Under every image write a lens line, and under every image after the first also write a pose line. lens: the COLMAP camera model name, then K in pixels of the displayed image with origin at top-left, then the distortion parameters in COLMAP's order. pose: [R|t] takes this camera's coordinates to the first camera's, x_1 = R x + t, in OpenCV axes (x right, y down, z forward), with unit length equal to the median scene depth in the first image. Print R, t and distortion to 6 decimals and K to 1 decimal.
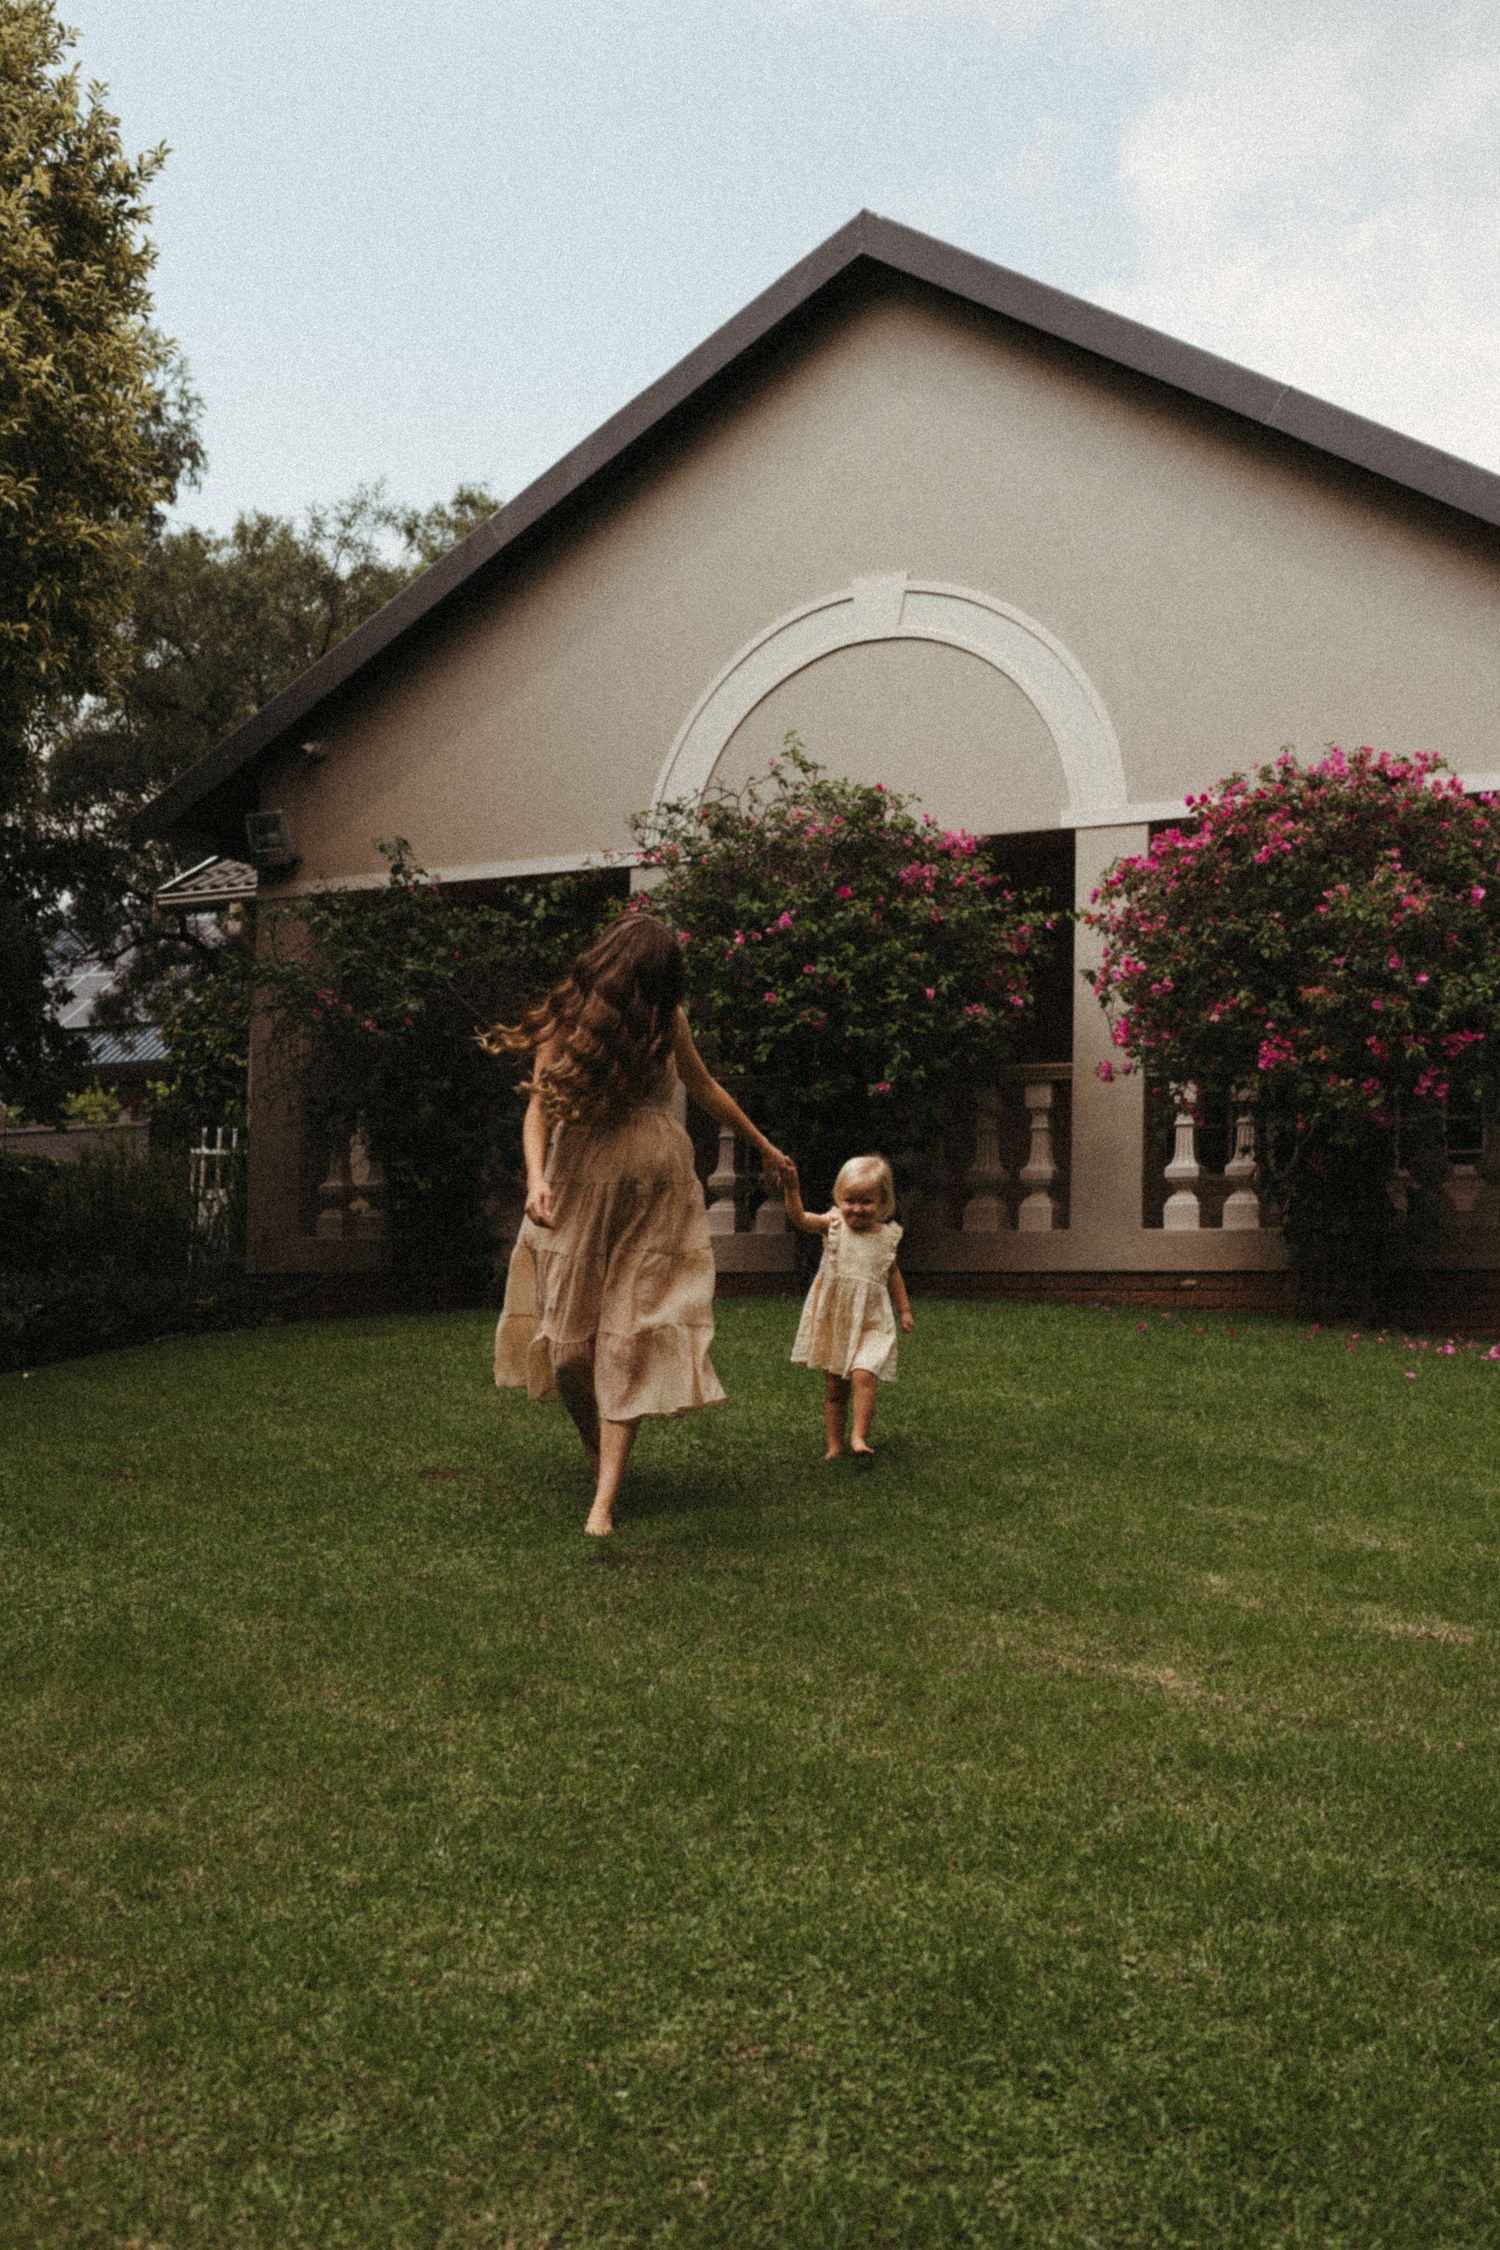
lens RADIAL K [[2618.7, 0, 708.9], [0, 2618.7, 1253.4], [0, 0, 1]] dist [-0.001232, 0.000000]
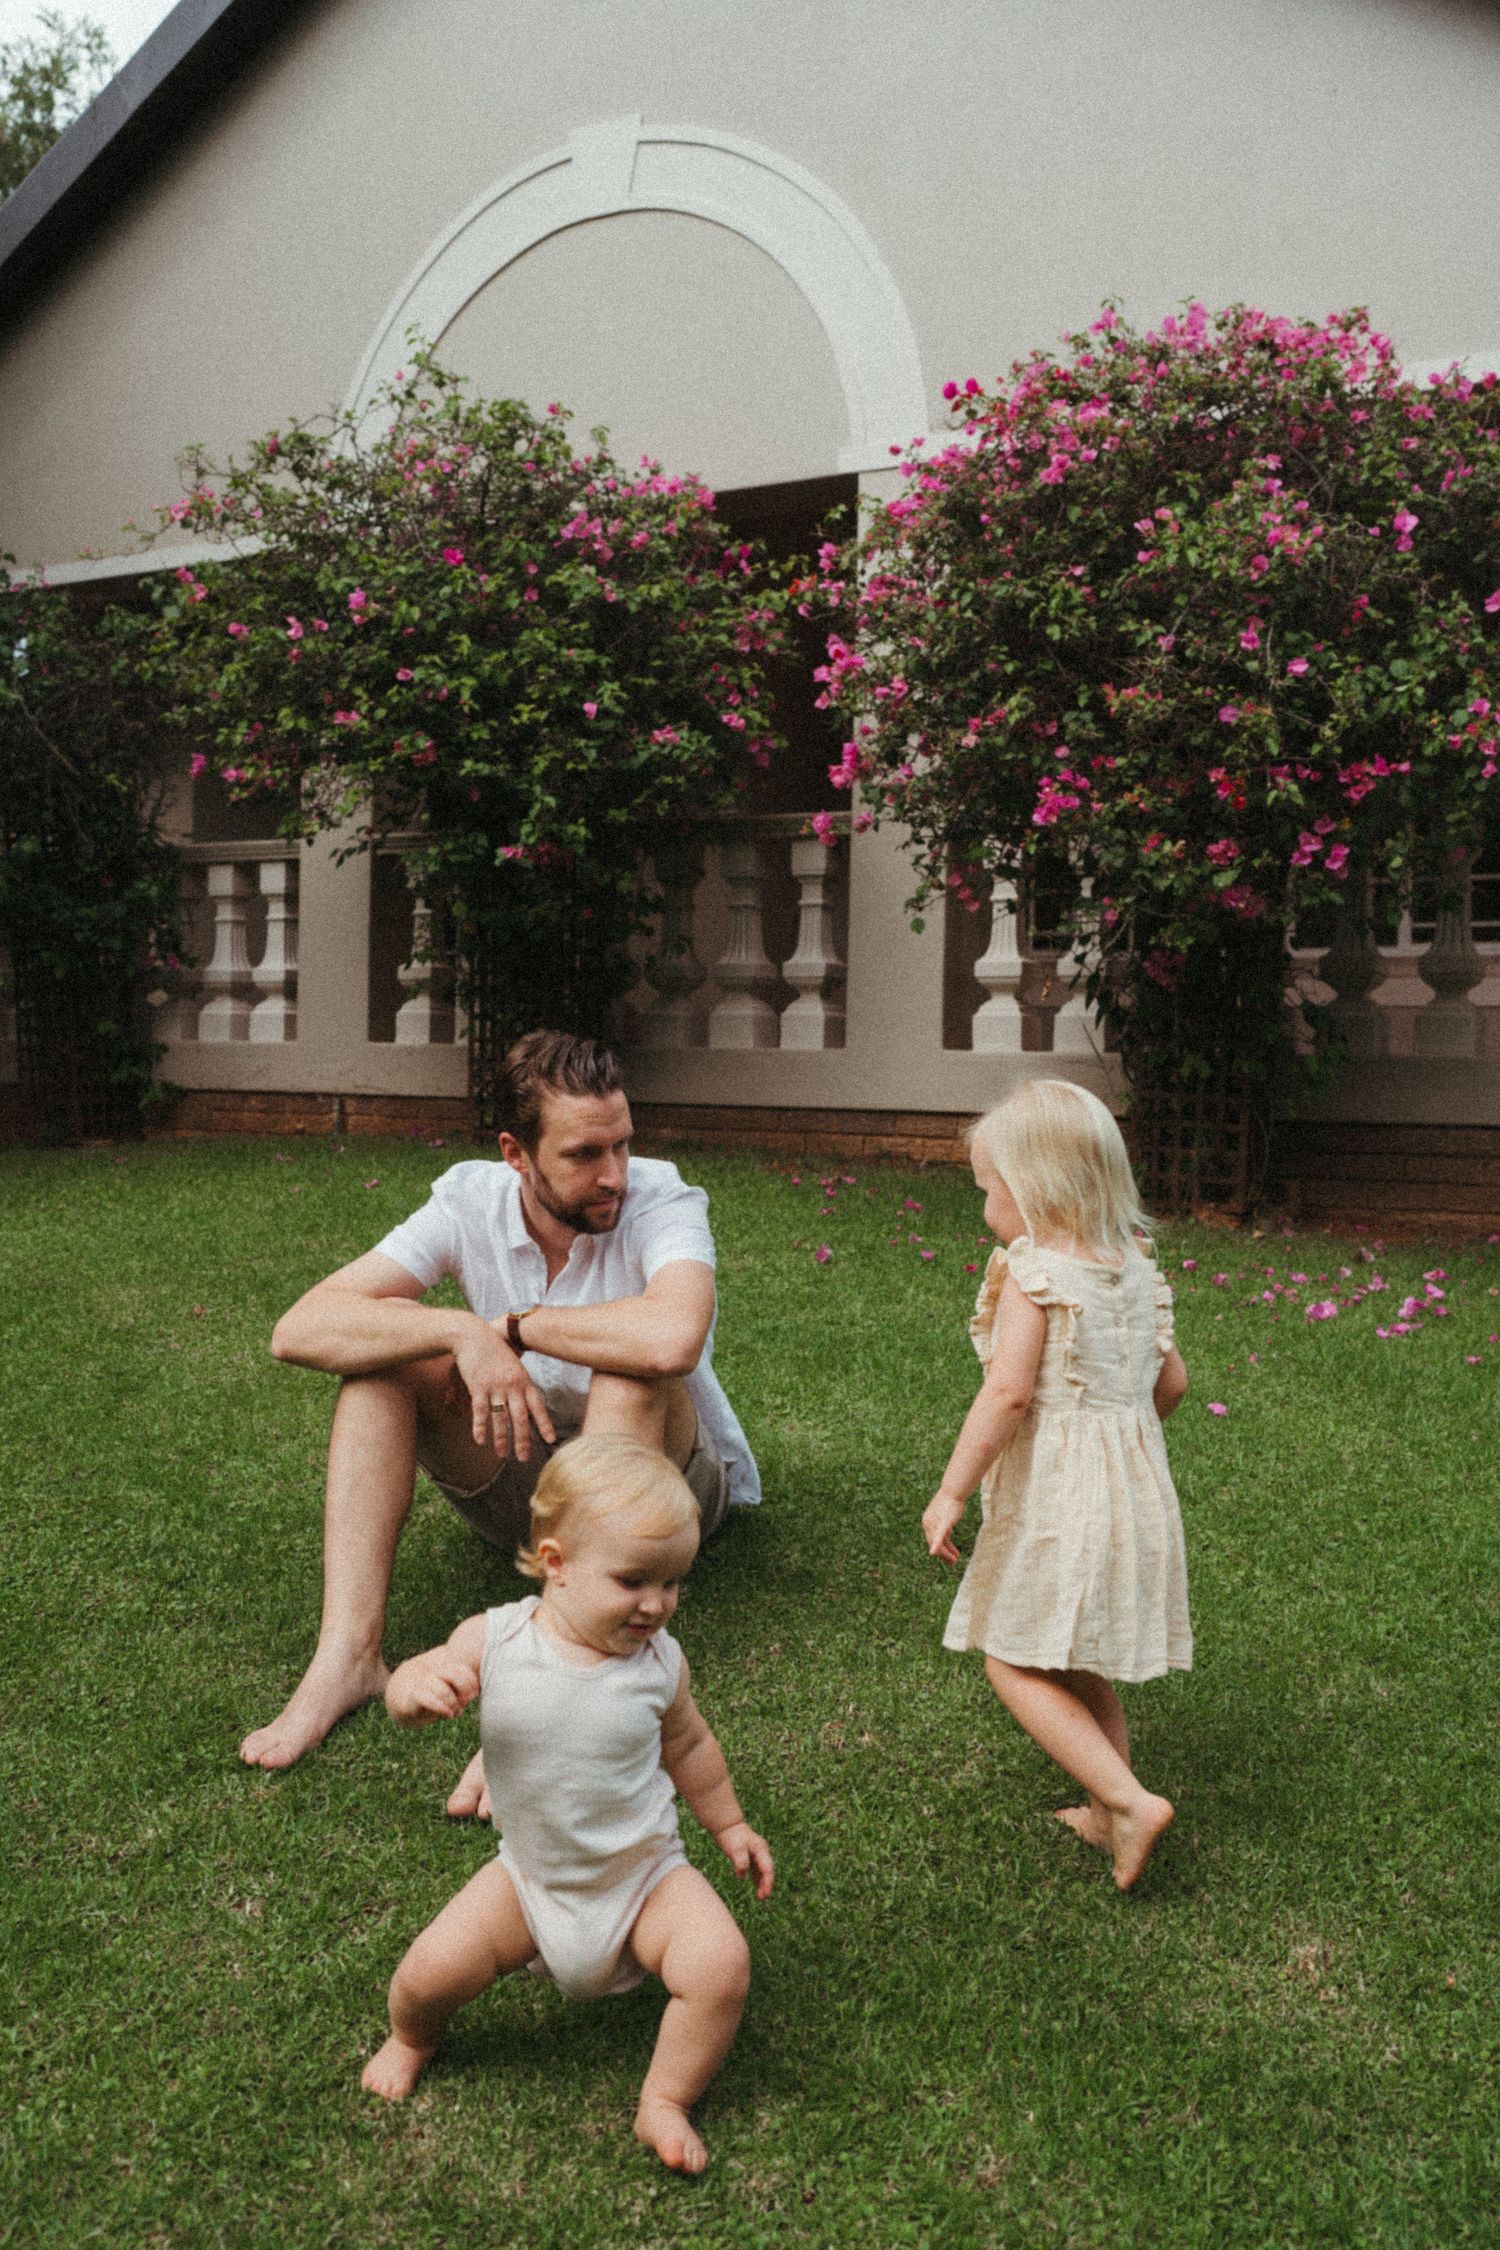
lens RADIAL K [[2185.7, 0, 746.0], [0, 2185.7, 1111.8], [0, 0, 1]] dist [0.022848, 0.000000]
pose [[0.998090, 0.001952, -0.061750, 0.158754], [0.002243, 0.997697, 0.067788, -0.034768], [0.061741, -0.067797, 0.995787, 0.439846]]
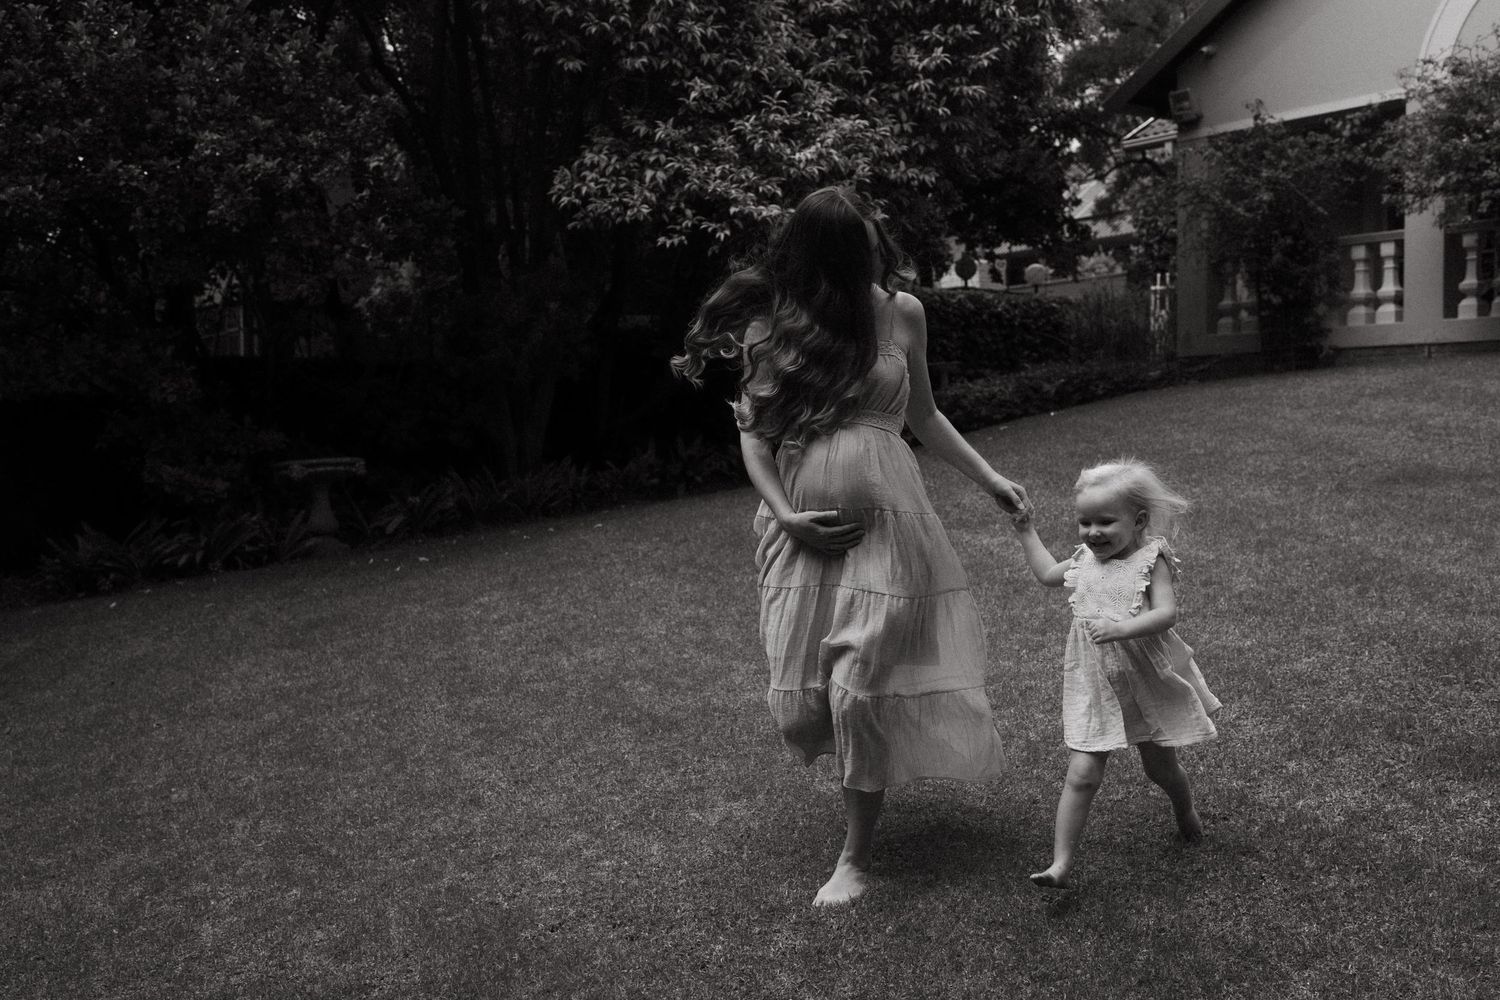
lens RADIAL K [[1592.7, 0, 760.8], [0, 1592.7, 507.3], [0, 0, 1]] dist [-0.013572, 0.000000]
pose [[0.902238, -0.008970, -0.431145, 0.038762], [0.050896, 0.995011, 0.085805, 0.002906], [0.428224, -0.099360, 0.898194, -0.116364]]
